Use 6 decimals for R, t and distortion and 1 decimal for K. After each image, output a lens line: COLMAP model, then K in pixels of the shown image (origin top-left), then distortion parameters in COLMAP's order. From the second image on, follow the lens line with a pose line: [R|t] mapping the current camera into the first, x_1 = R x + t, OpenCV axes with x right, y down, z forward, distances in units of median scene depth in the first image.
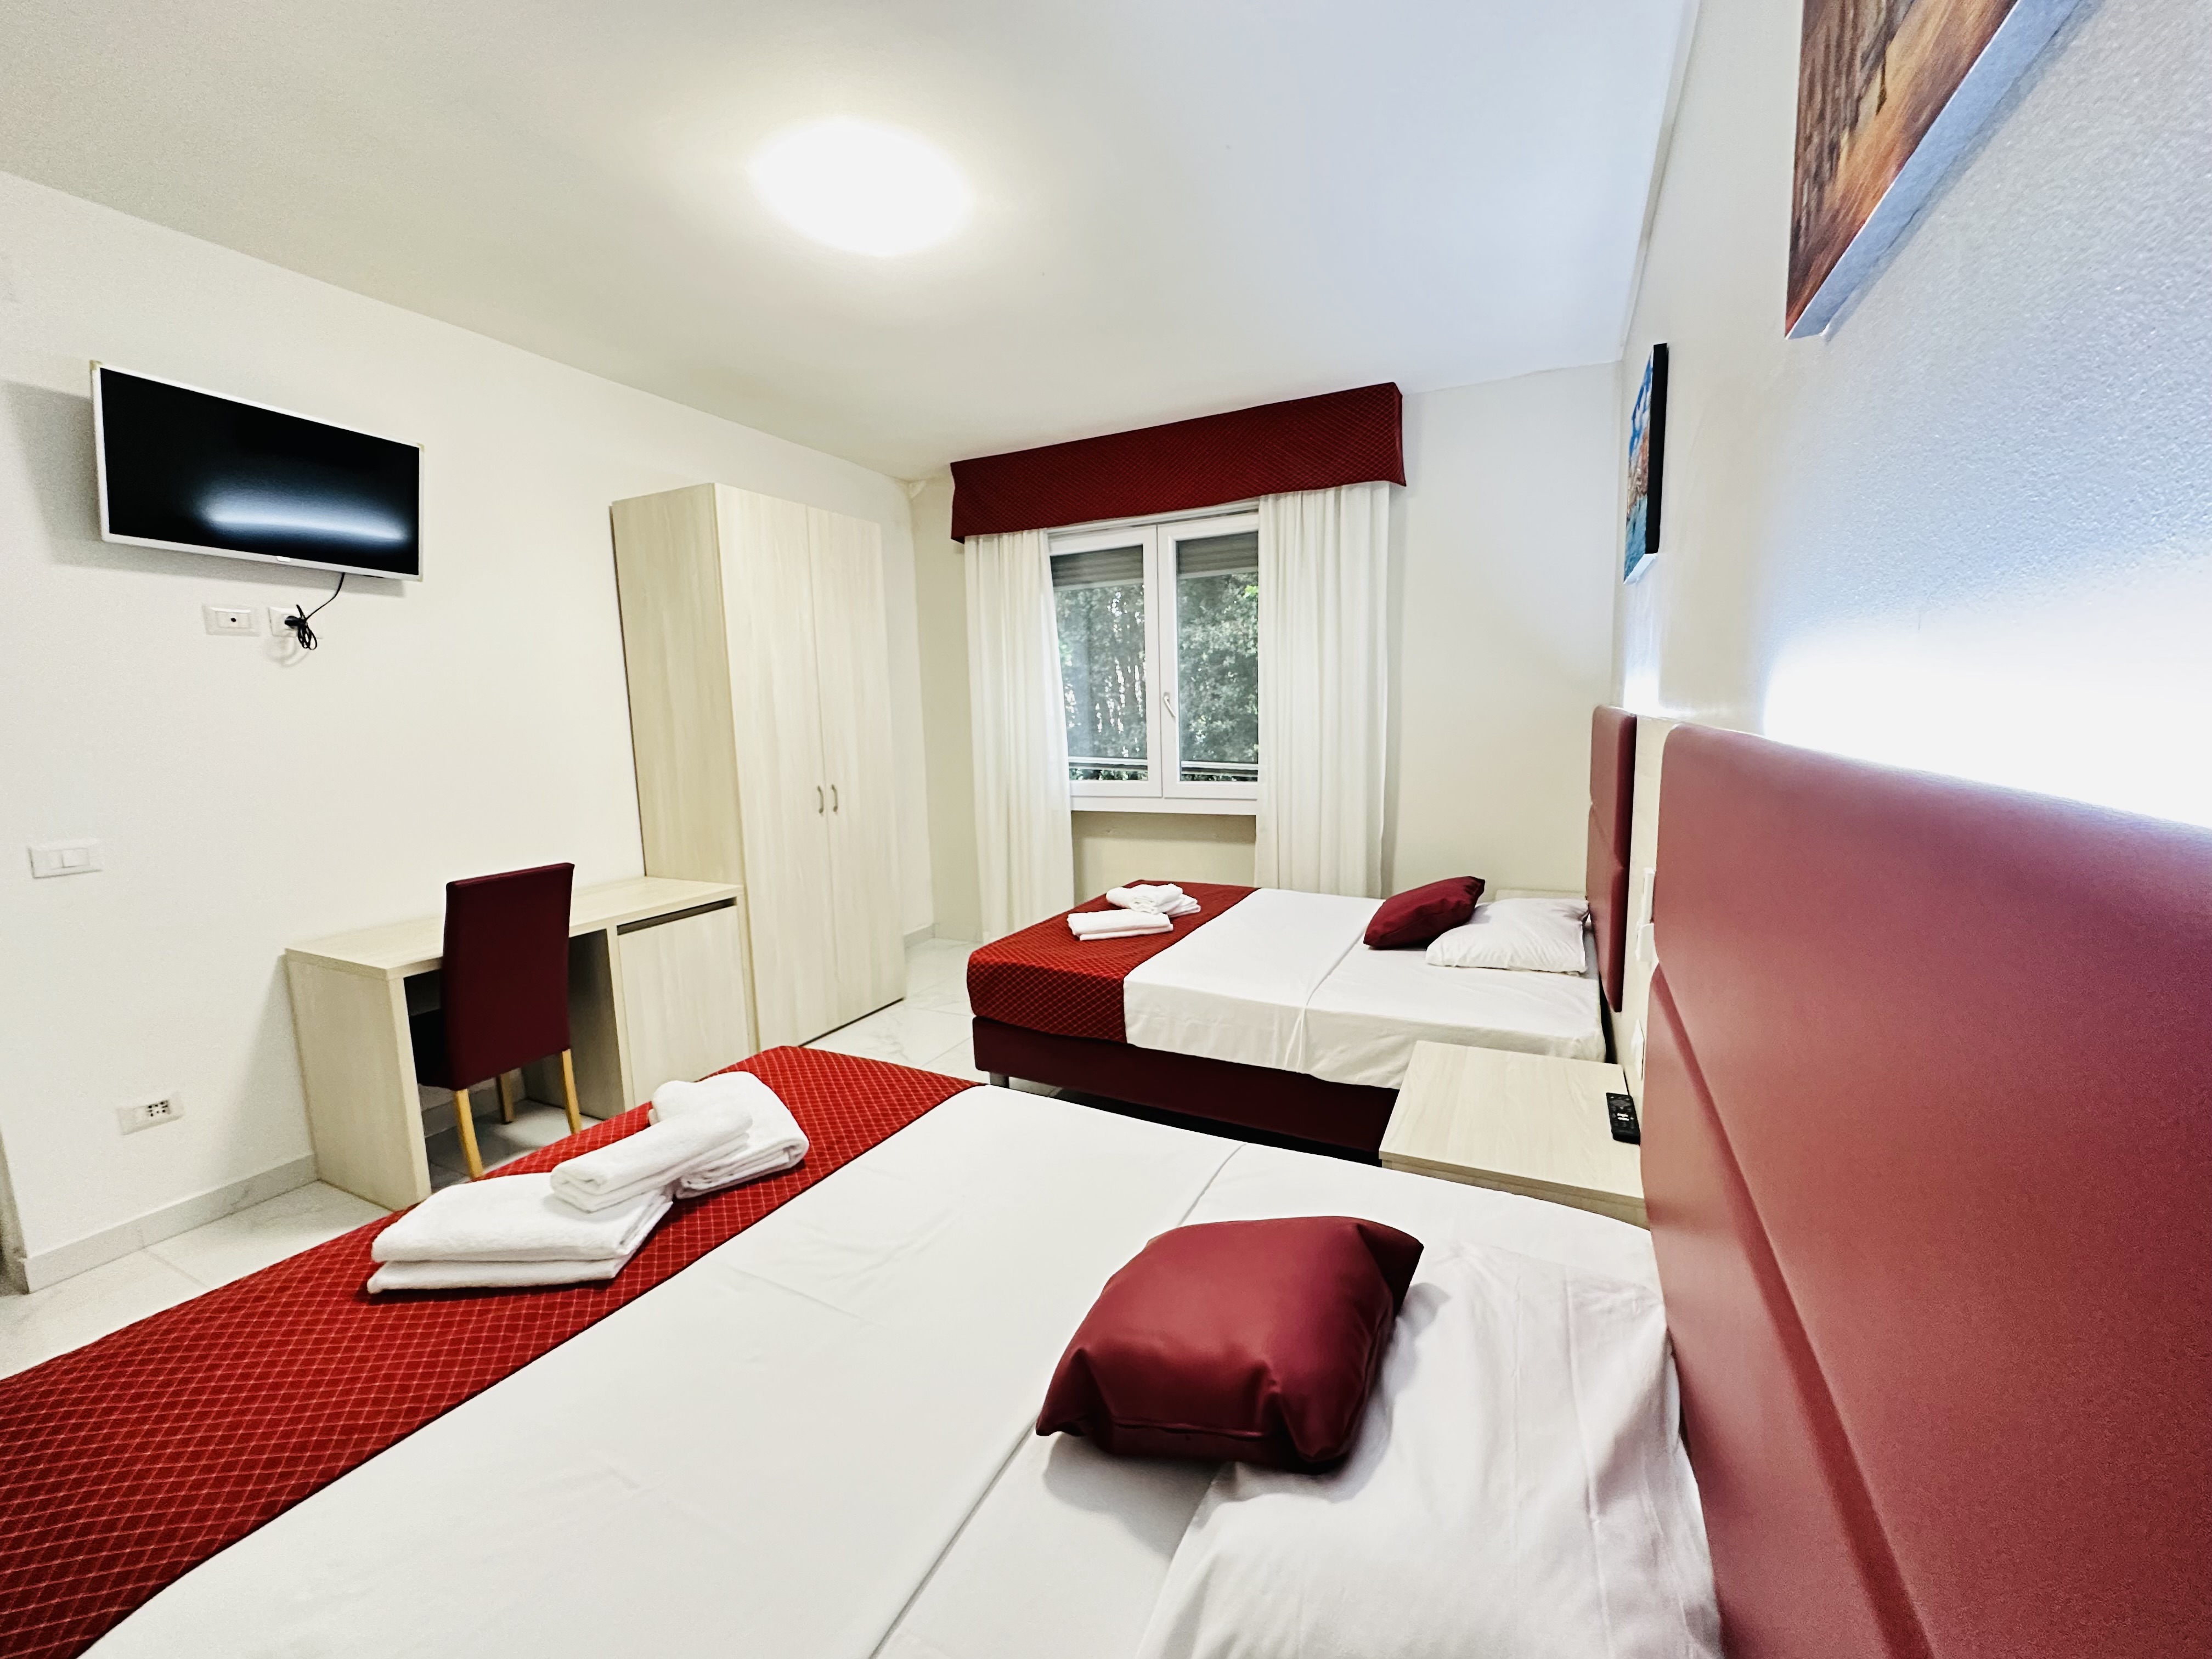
lens RADIAL K [[881.7, 0, 1106.8], [0, 881.7, 828.8], [0, 0, 1]] dist [-0.002333, 0.000289]
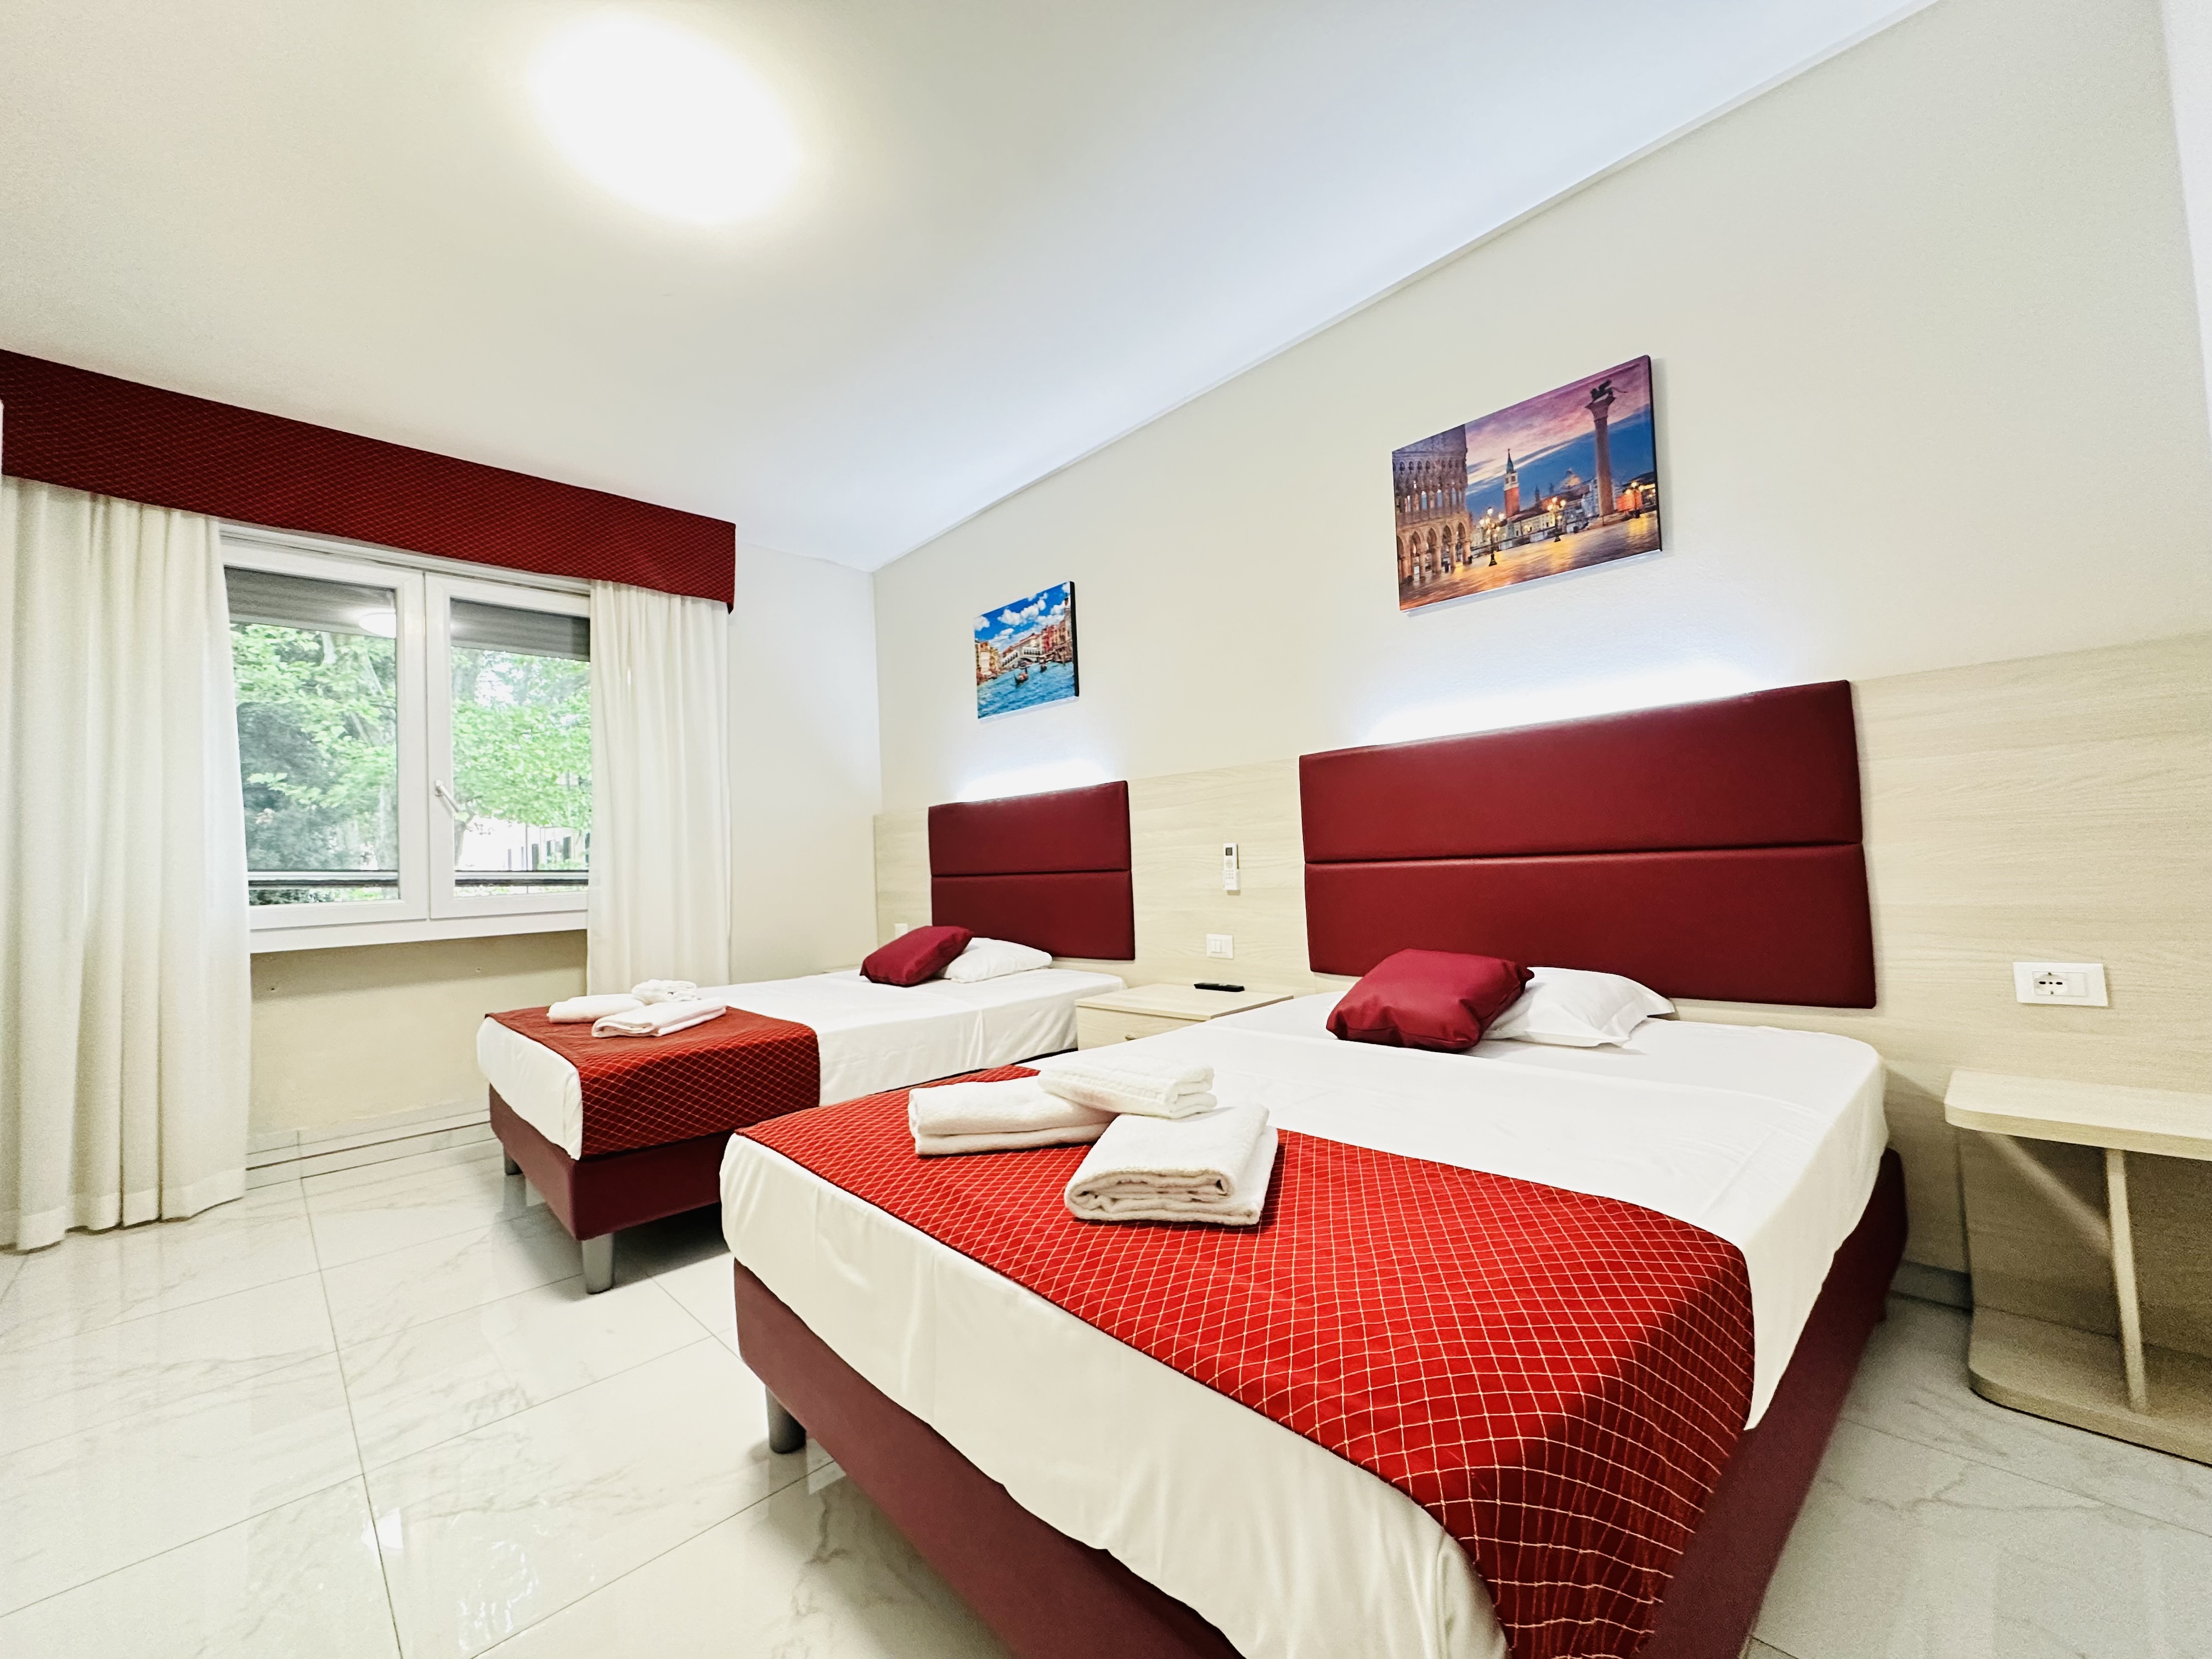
lens RADIAL K [[881.7, 0, 1106.8], [0, 881.7, 828.8], [0, 0, 1]] dist [-0.002333, 0.000289]
pose [[0.329198, 0.054540, 0.942685, -0.531348], [0.161815, 0.980304, -0.113224, 0.077563], [-0.930293, 0.189813, 0.313889, 0.257081]]
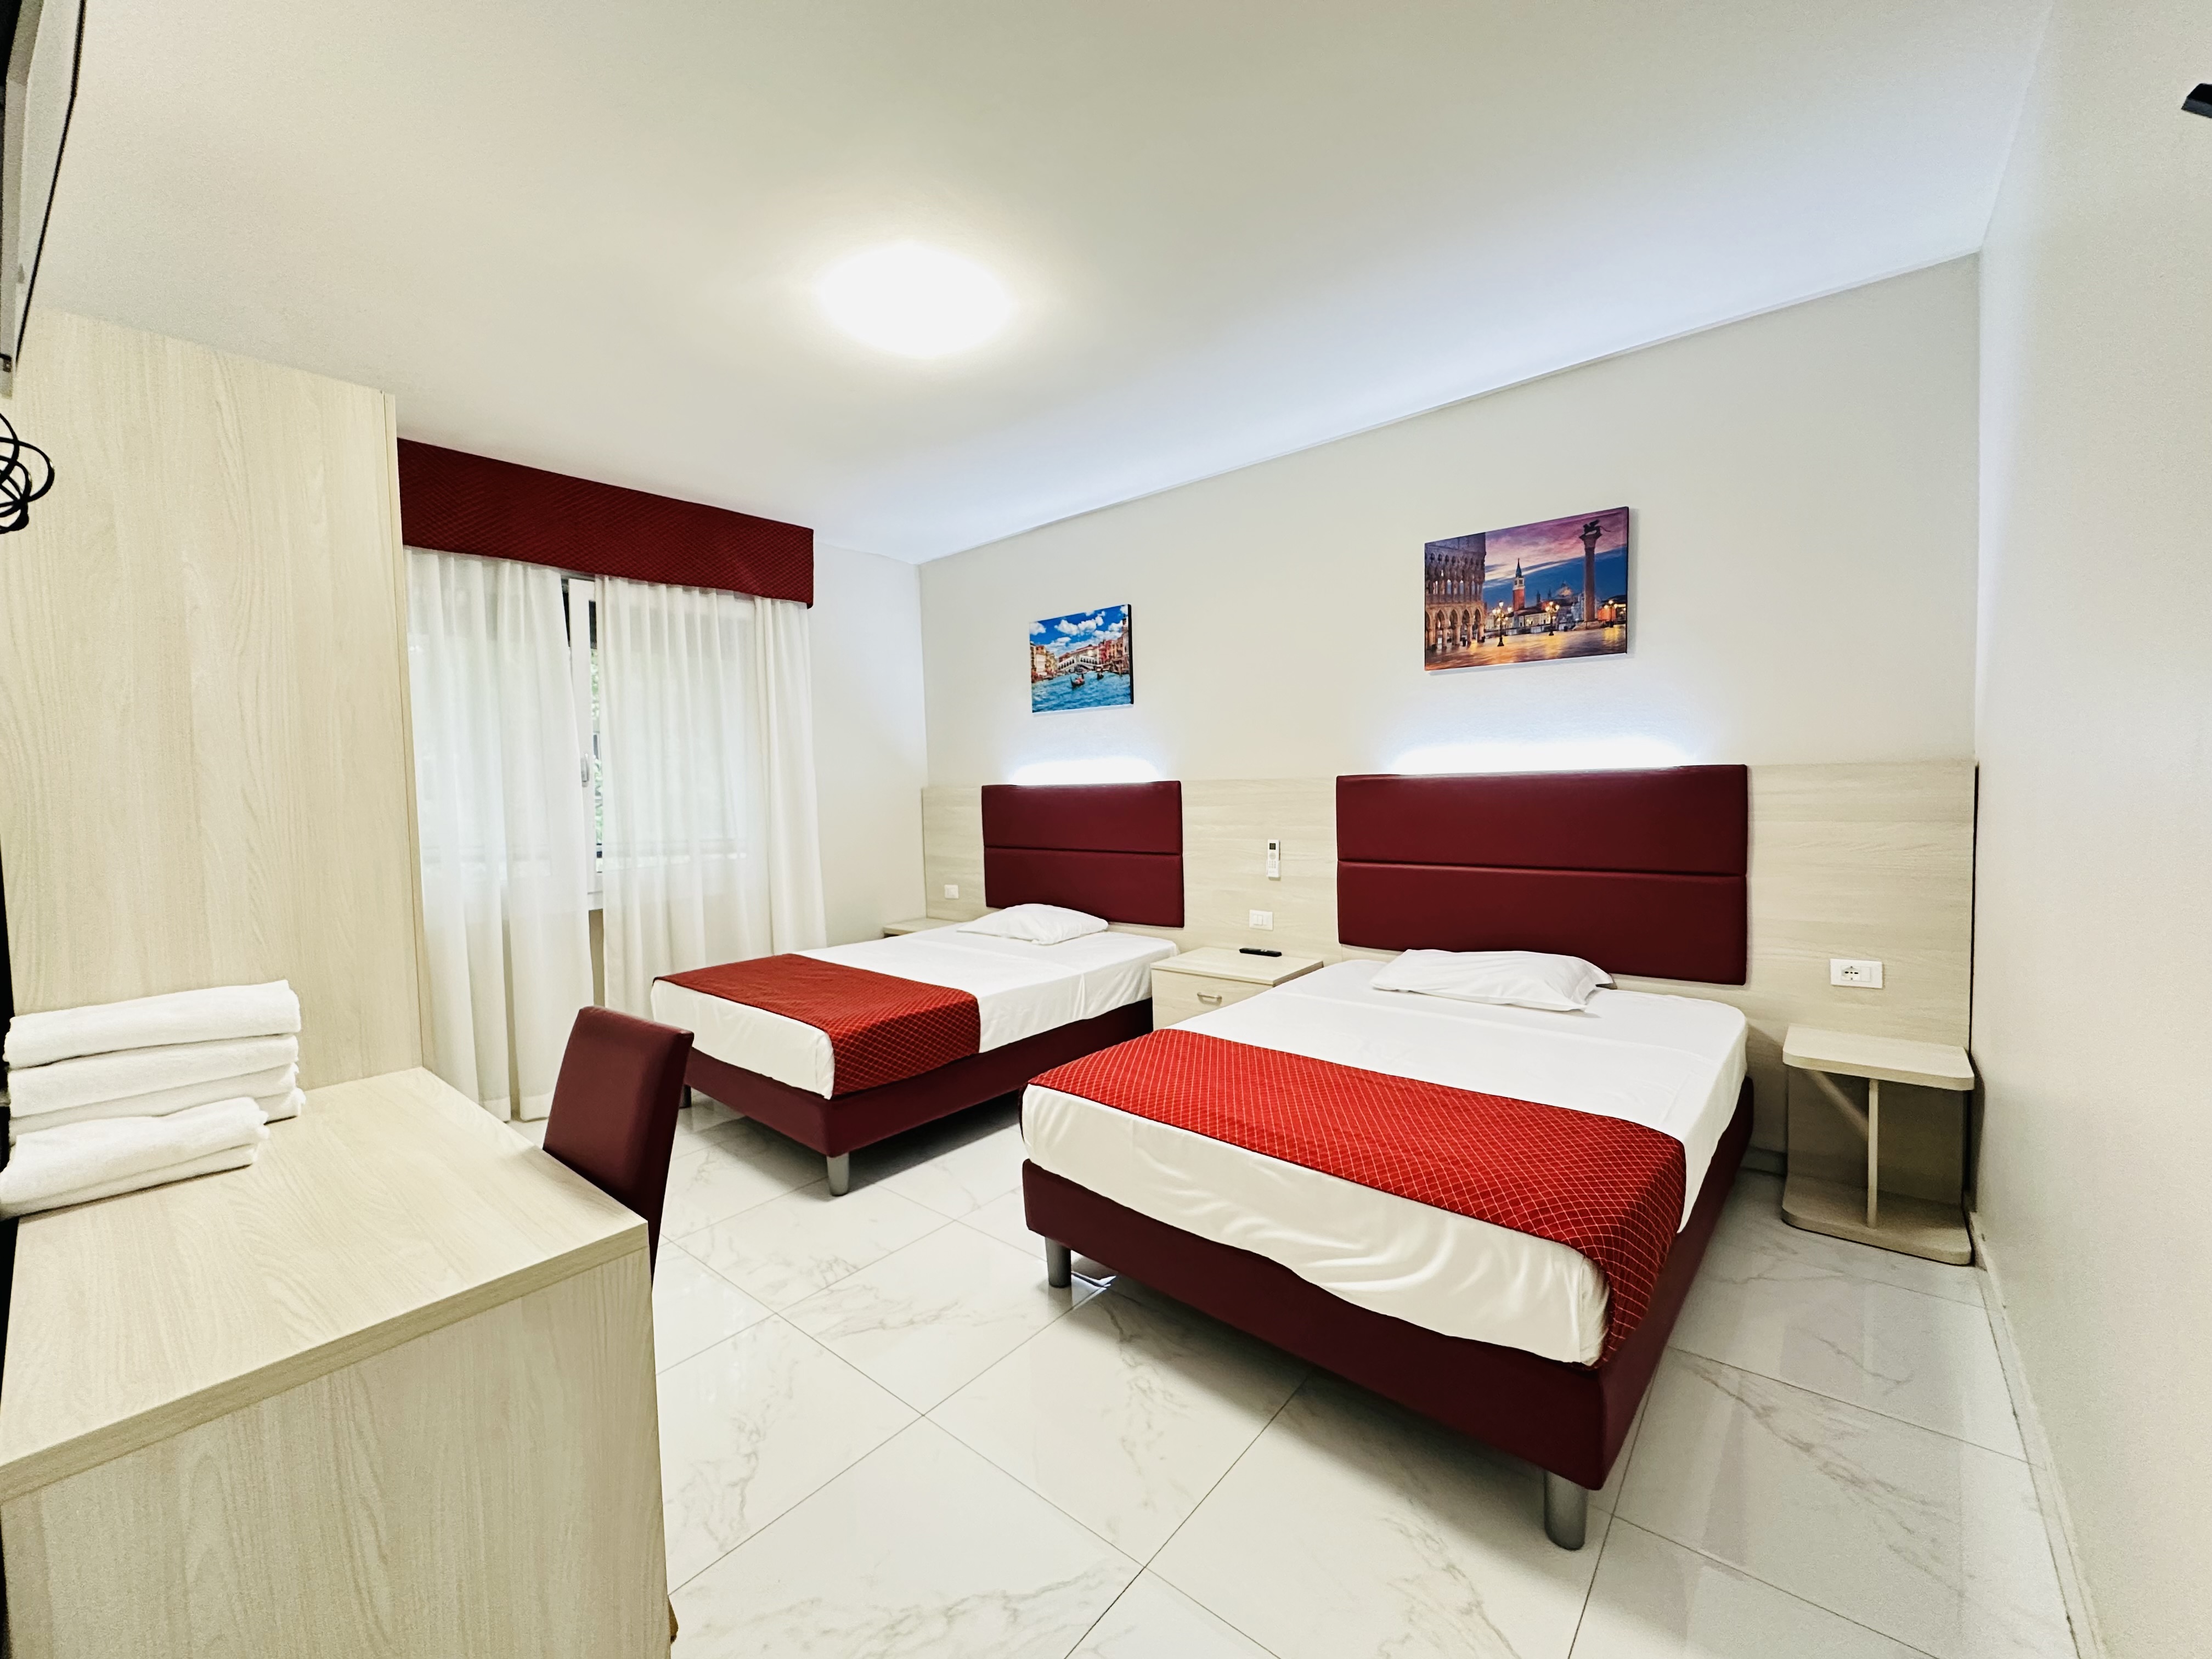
lens RADIAL K [[881.7, 0, 1106.8], [0, 881.7, 828.8], [0, 0, 1]] dist [-0.002333, 0.000289]
pose [[0.233037, -0.028728, 0.972044, -0.755617], [0.154030, 0.988036, -0.007726, -0.014389], [-0.960192, 0.151524, 0.234674, 0.349913]]
